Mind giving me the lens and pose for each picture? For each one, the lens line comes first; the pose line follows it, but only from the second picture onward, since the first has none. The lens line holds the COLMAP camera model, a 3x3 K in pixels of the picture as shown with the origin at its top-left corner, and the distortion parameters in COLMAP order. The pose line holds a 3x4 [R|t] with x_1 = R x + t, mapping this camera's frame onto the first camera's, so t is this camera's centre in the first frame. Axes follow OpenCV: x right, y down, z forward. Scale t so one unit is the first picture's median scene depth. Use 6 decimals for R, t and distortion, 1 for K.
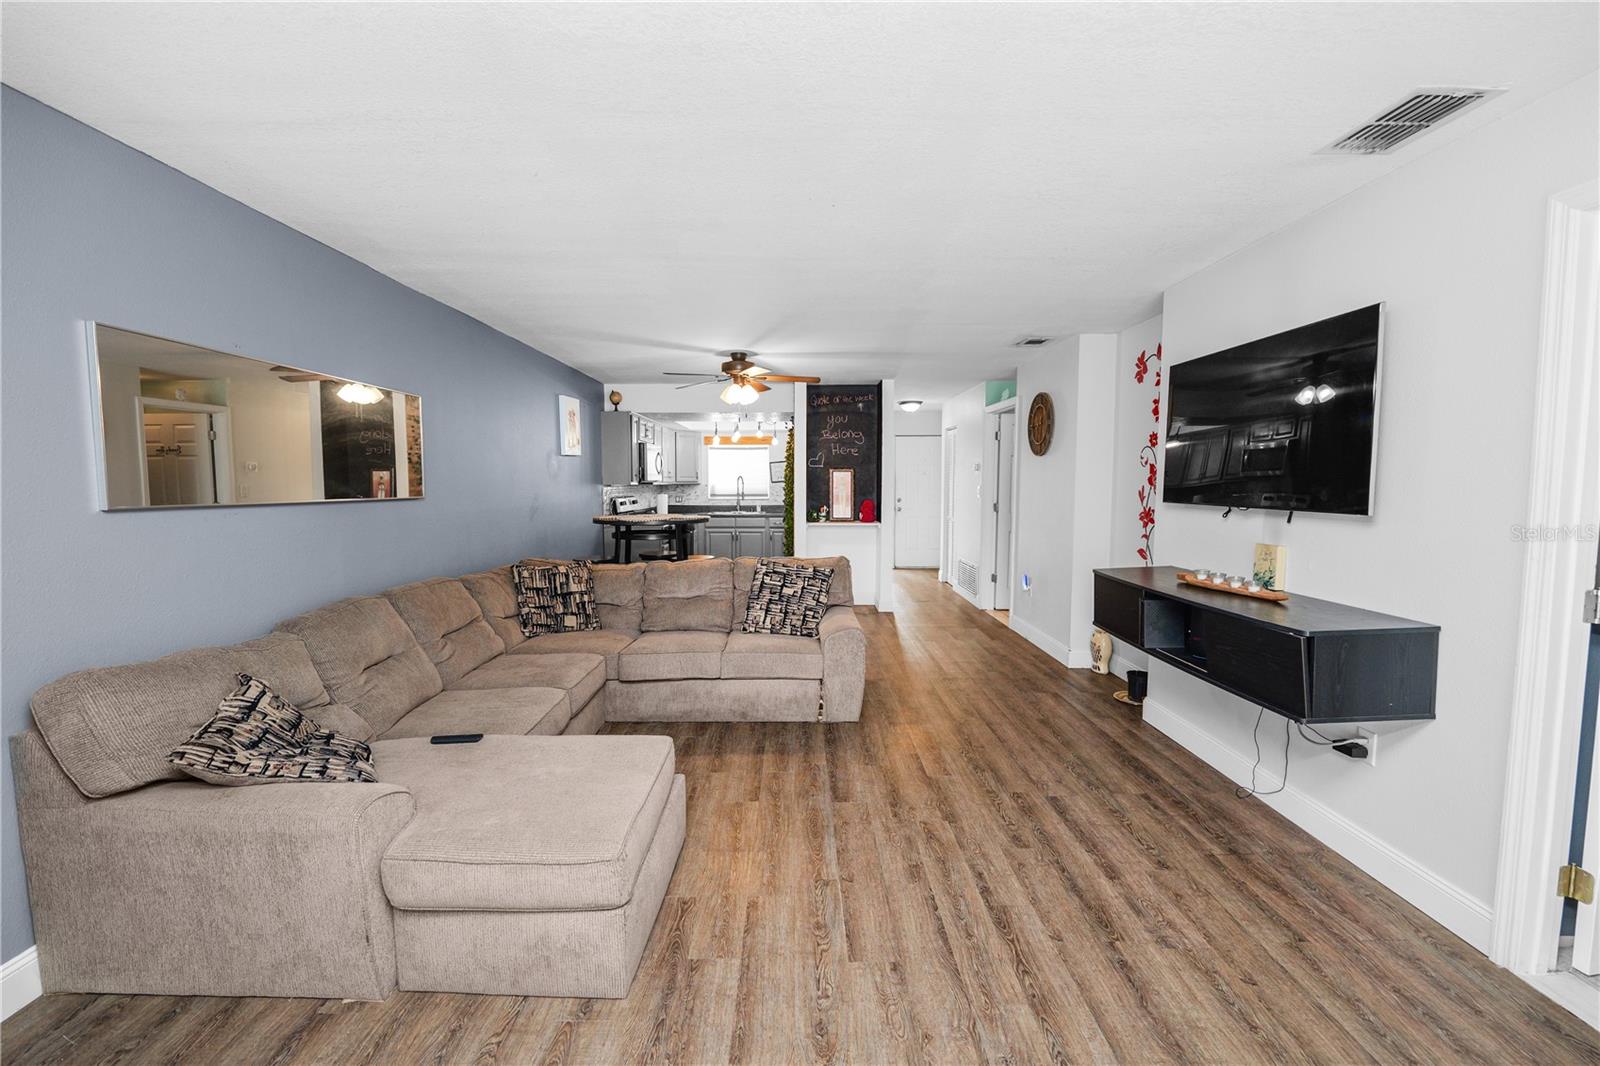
lens RADIAL K [[652.4, 0, 800.6], [0, 652.4, 531.8], [0, 0, 1]] dist [-0.012430, 0.000717]
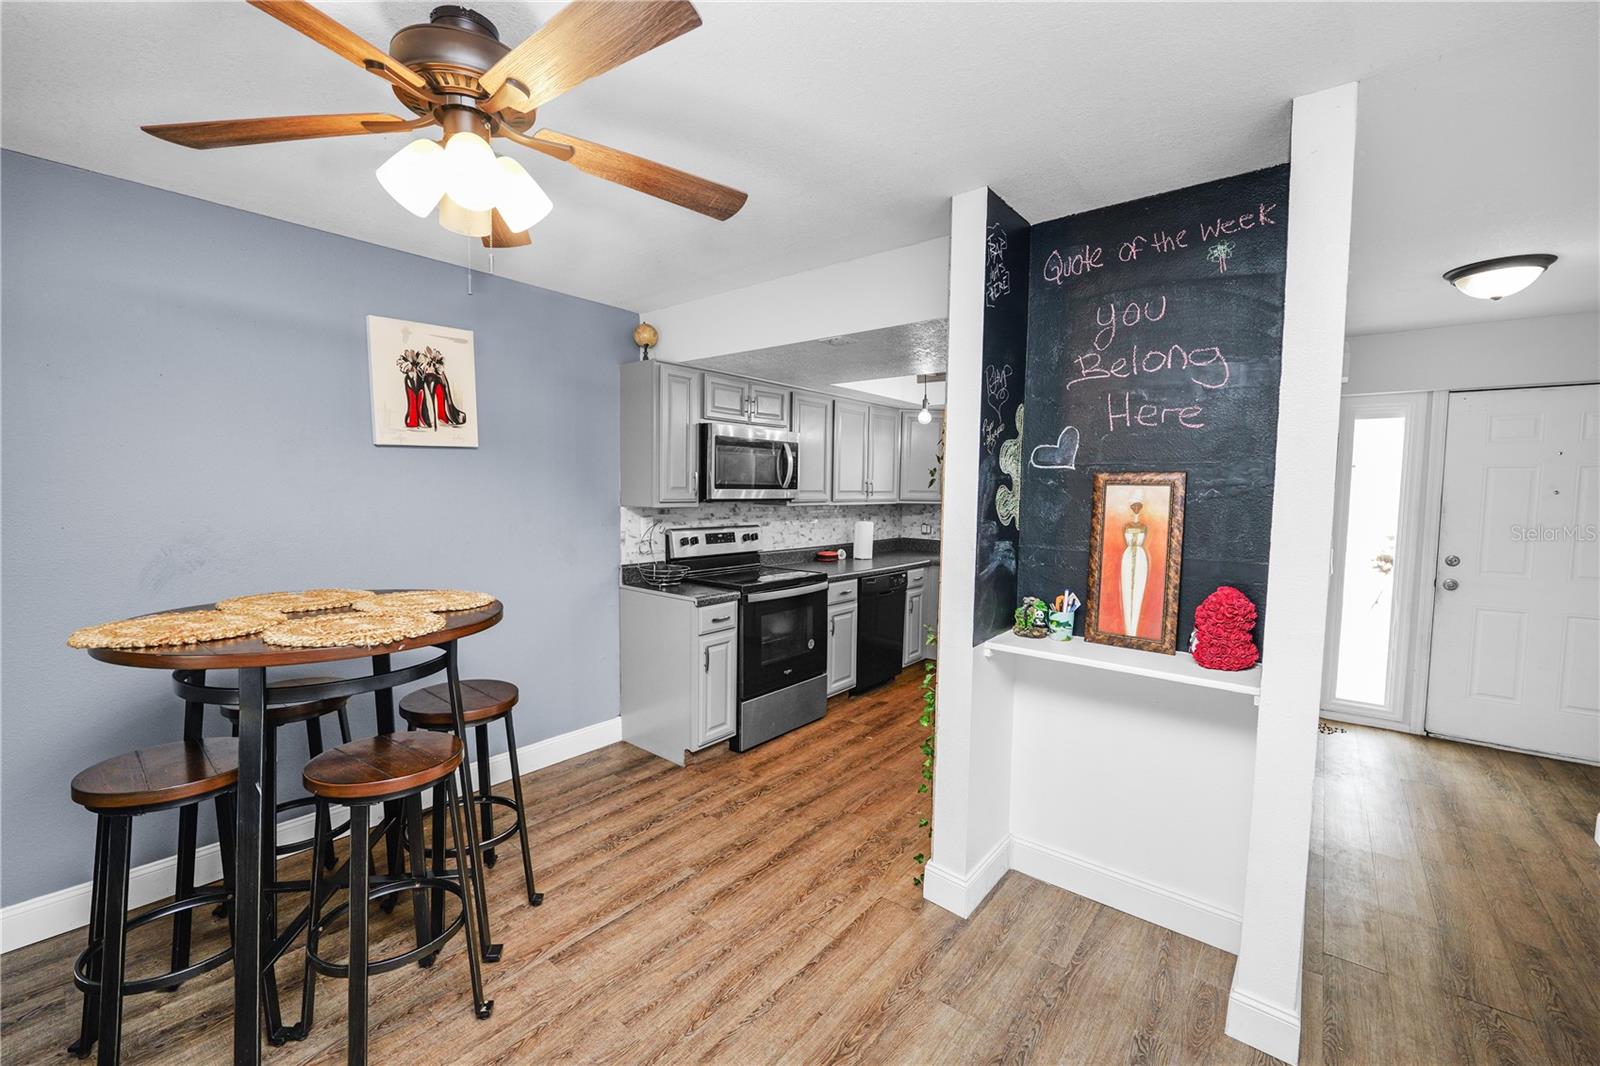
lens RADIAL K [[652.4, 0, 799.4], [0, 652.4, 531.2], [0, 0, 1]] dist [-0.012430, 0.000717]
pose [[0.771396, 0.053120, -0.634135, 0.235373], [-0.063948, 0.997936, 0.005805, -0.107837], [0.633134, 0.036074, 0.773201, 1.159218]]
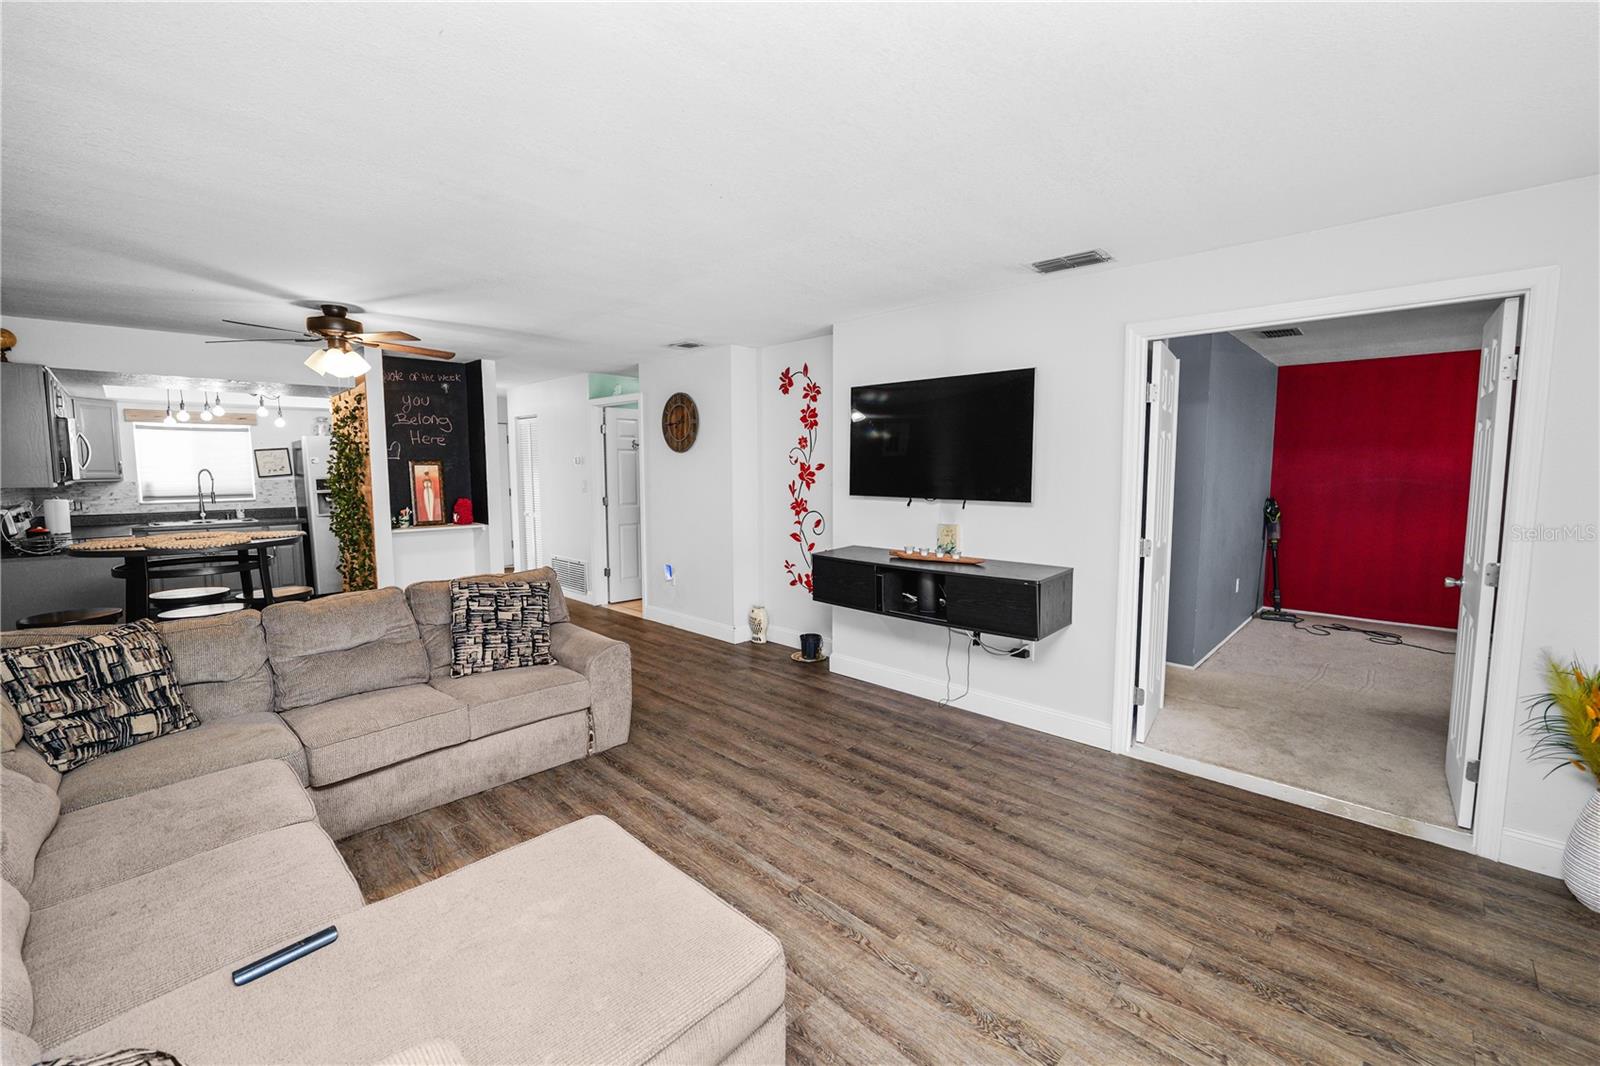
lens RADIAL K [[652.4, 0, 797.0], [0, 652.4, 526.5], [0, 0, 1]] dist [-0.012430, 0.000717]
pose [[0.699416, -0.066241, 0.711639, -0.345121], [0.057269, 0.997688, 0.036581, -0.031186], [-0.712417, 0.015169, 0.701592, 0.159000]]
